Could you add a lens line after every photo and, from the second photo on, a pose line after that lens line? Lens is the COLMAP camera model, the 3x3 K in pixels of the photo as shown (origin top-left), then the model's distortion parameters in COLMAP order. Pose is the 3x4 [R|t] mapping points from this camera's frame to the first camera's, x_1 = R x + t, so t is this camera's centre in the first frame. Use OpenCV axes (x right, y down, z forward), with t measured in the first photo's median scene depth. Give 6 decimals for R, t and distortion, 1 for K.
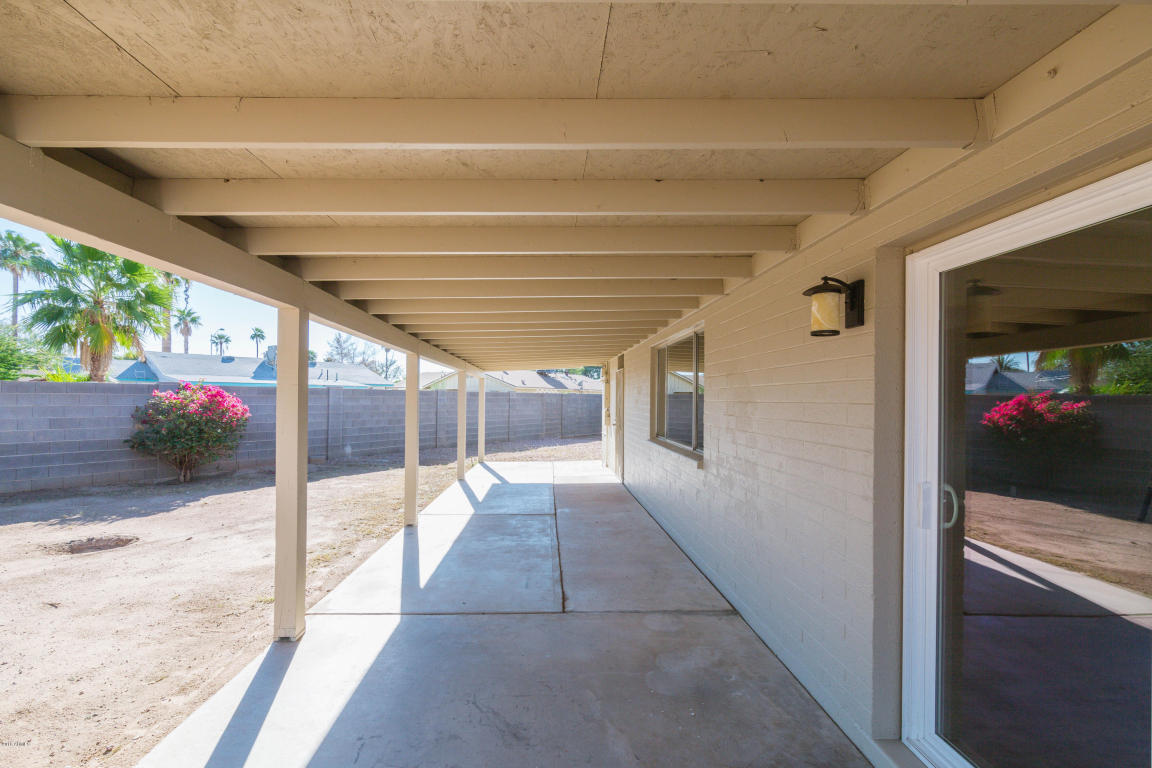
lens RADIAL K [[541.5, 0, 572.6], [0, 541.5, 395.8], [0, 0, 1]] dist [-0.001685, -0.000263]
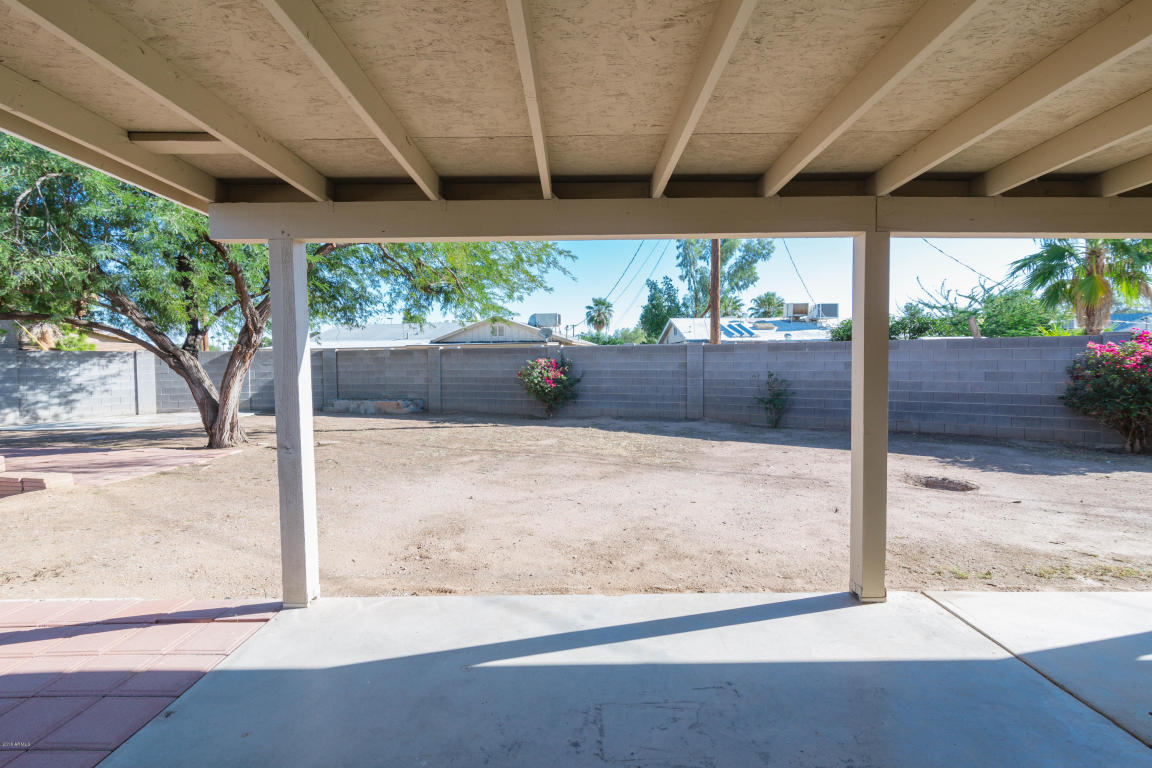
lens RADIAL K [[541.5, 0, 583.6], [0, 541.5, 382.0], [0, 0, 1]] dist [-0.001685, -0.000263]
pose [[-0.060245, 0.027367, -0.997808, 0.184523], [0.012230, 0.999569, 0.026677, 0.024691], [0.998109, -0.010596, -0.060554, 0.266548]]
